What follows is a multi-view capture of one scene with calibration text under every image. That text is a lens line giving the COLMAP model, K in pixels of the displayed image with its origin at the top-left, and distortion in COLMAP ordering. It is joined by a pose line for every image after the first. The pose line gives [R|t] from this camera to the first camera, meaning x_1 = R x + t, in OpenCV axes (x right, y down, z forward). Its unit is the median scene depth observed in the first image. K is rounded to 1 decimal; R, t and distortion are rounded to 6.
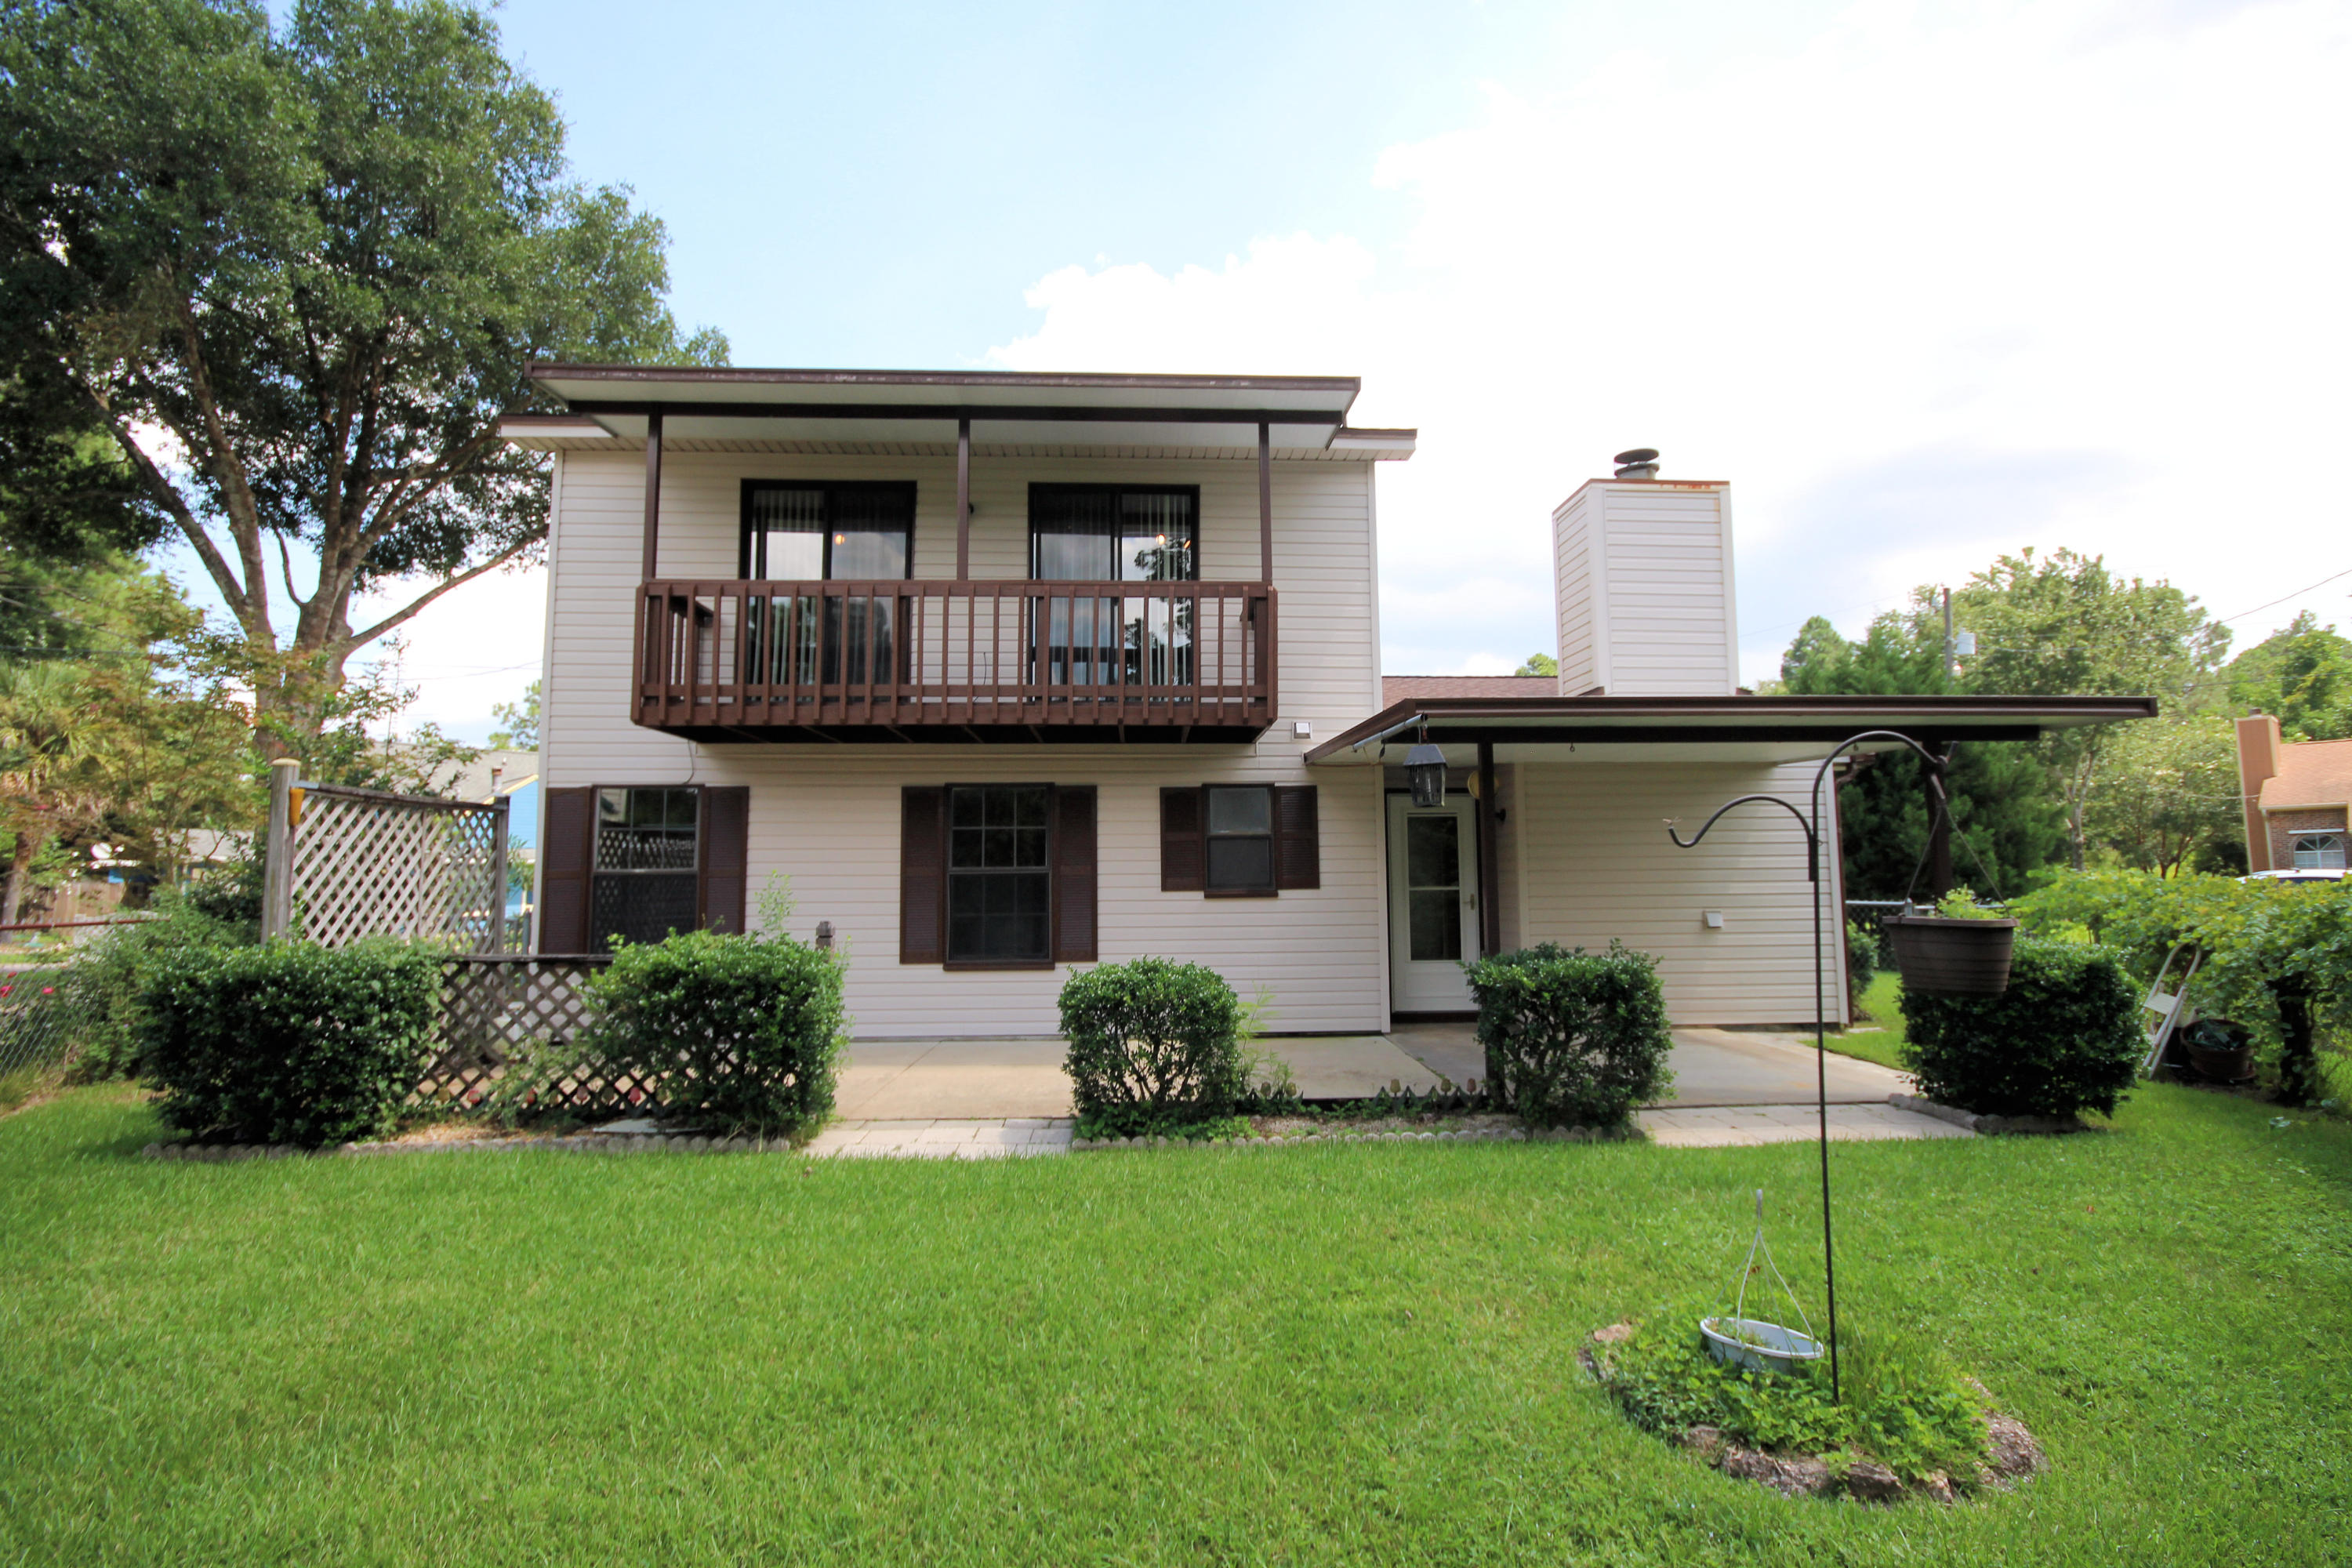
lens RADIAL K [[1092.6, 0, 1186.6], [0, 1092.6, 784.1], [0, 0, 1]] dist [-0.001870, -0.001032]
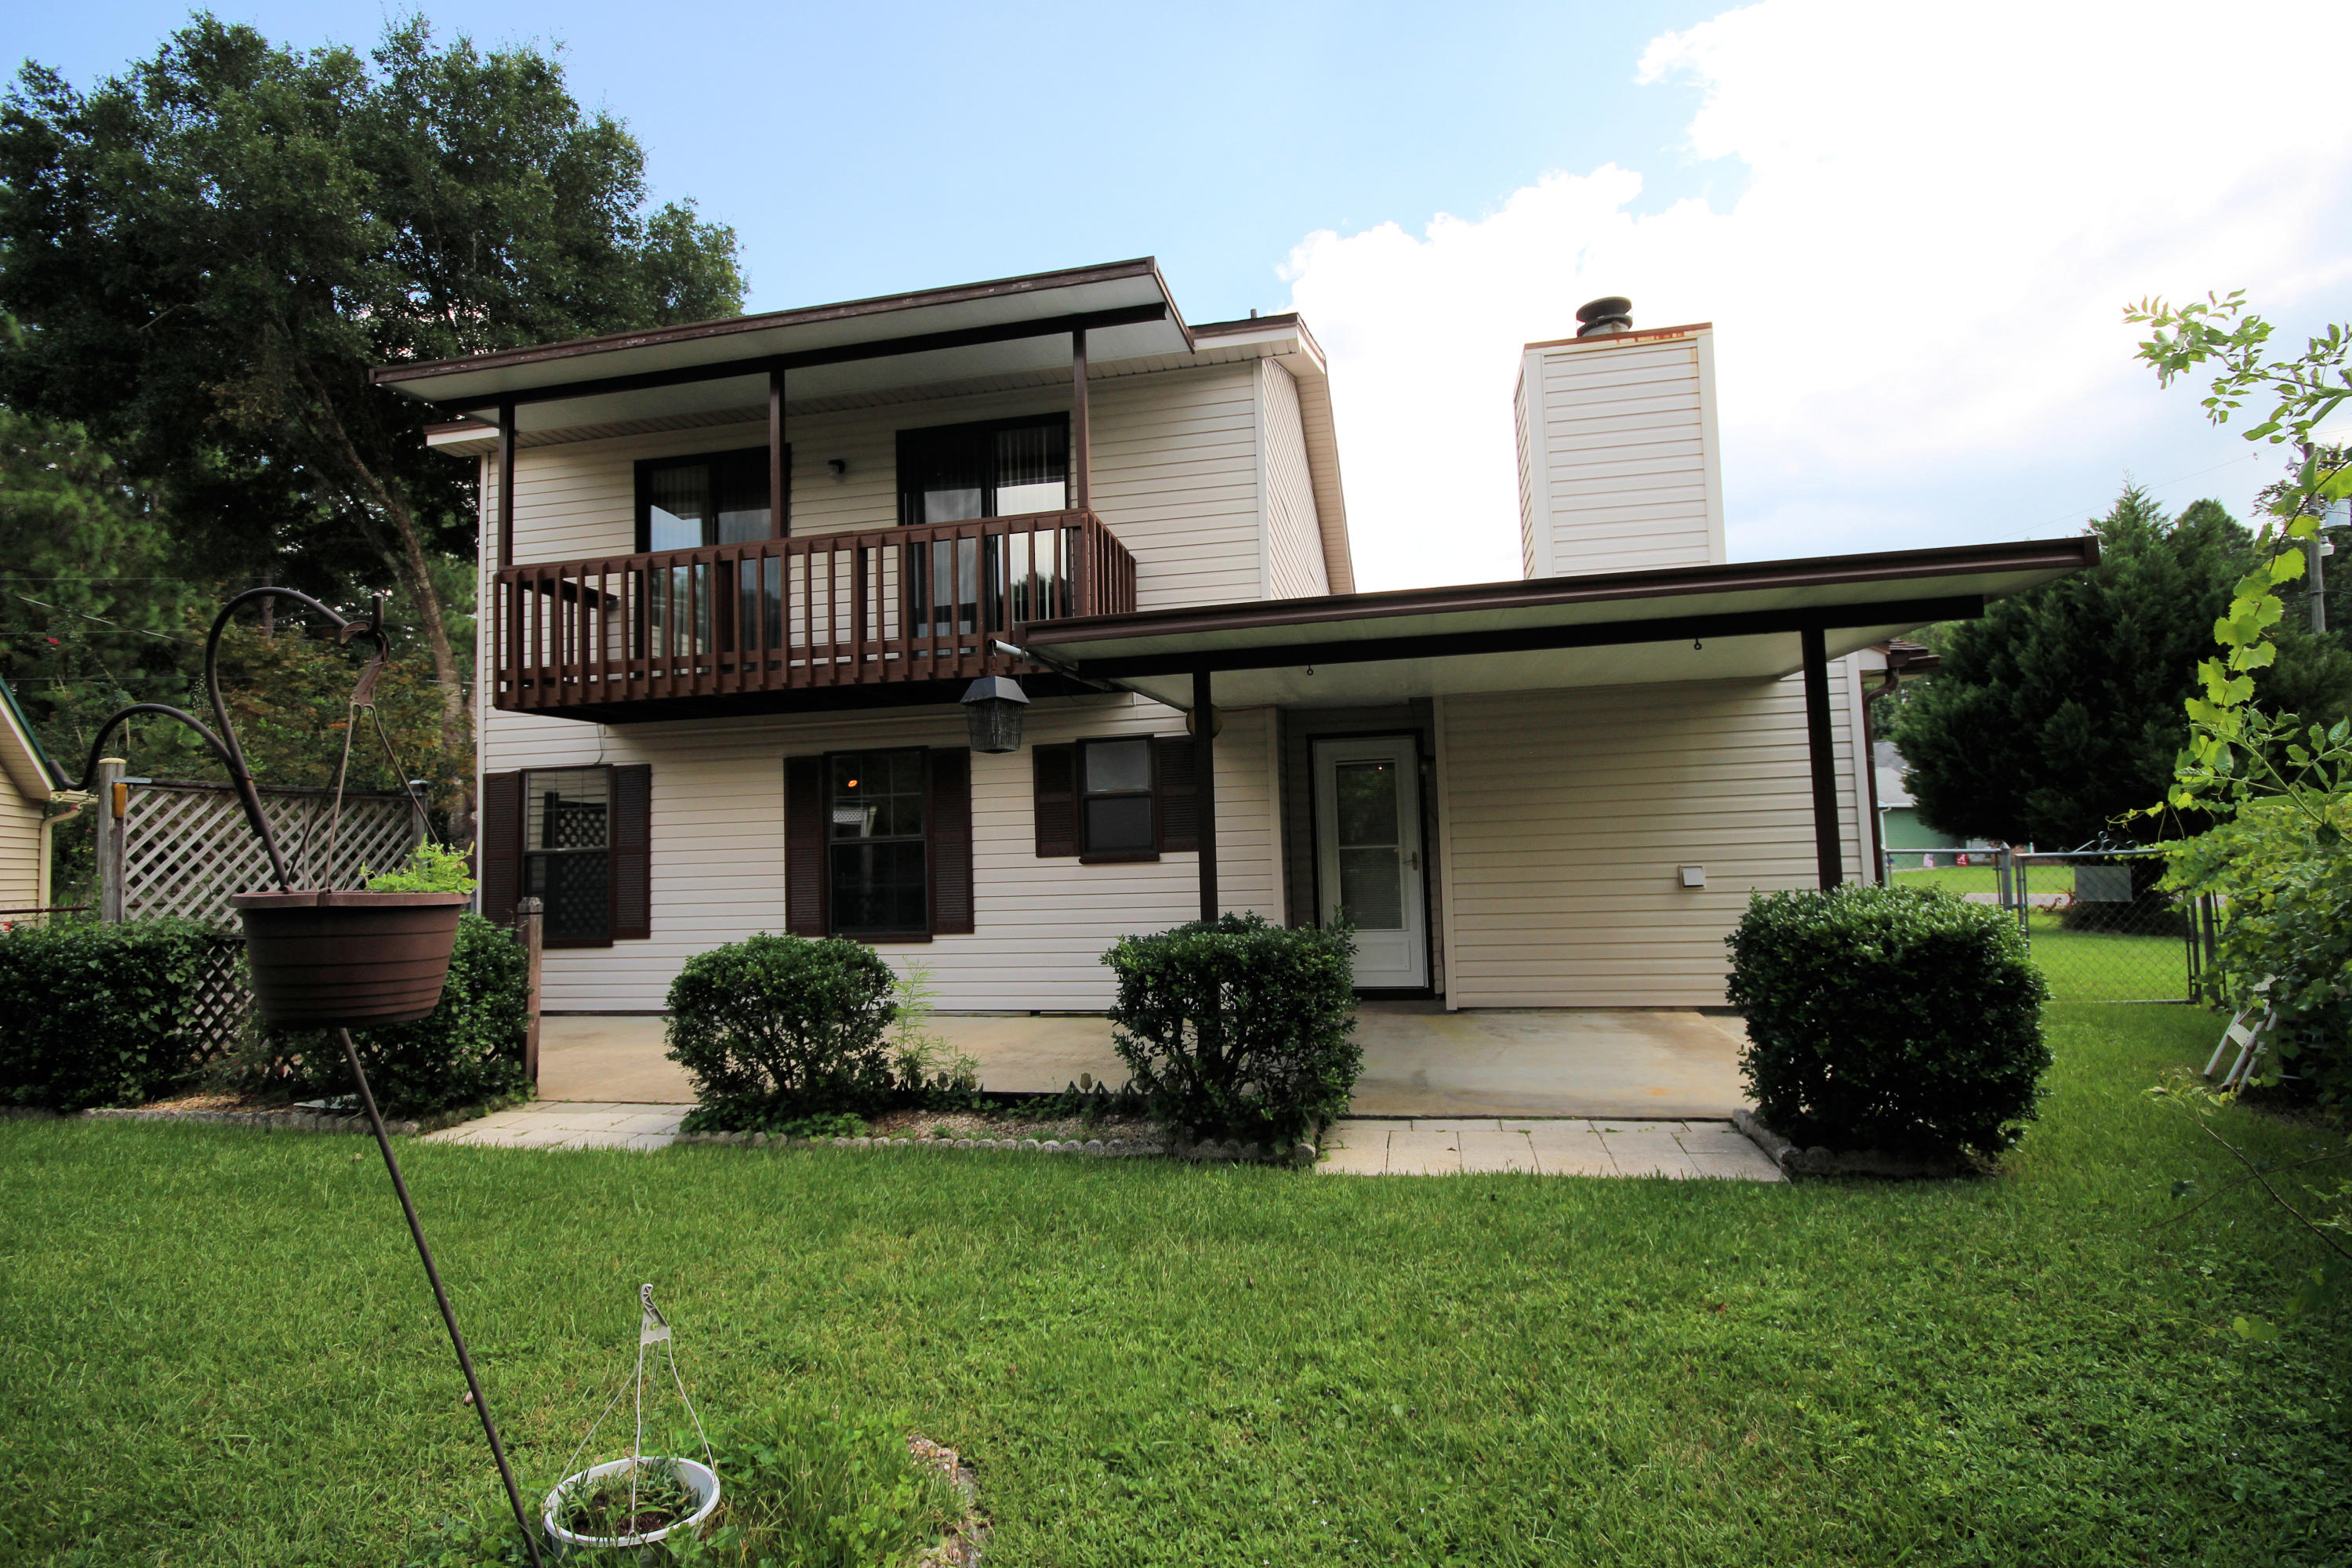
lens RADIAL K [[1092.6, 0, 1186.6], [0, 1092.6, 784.1], [0, 0, 1]] dist [-0.001870, -0.001032]
pose [[0.967262, -0.039578, -0.250676, 0.338289], [0.047625, 0.998524, 0.026117, 0.018077], [0.249273, -0.037201, 0.967719, 0.139200]]
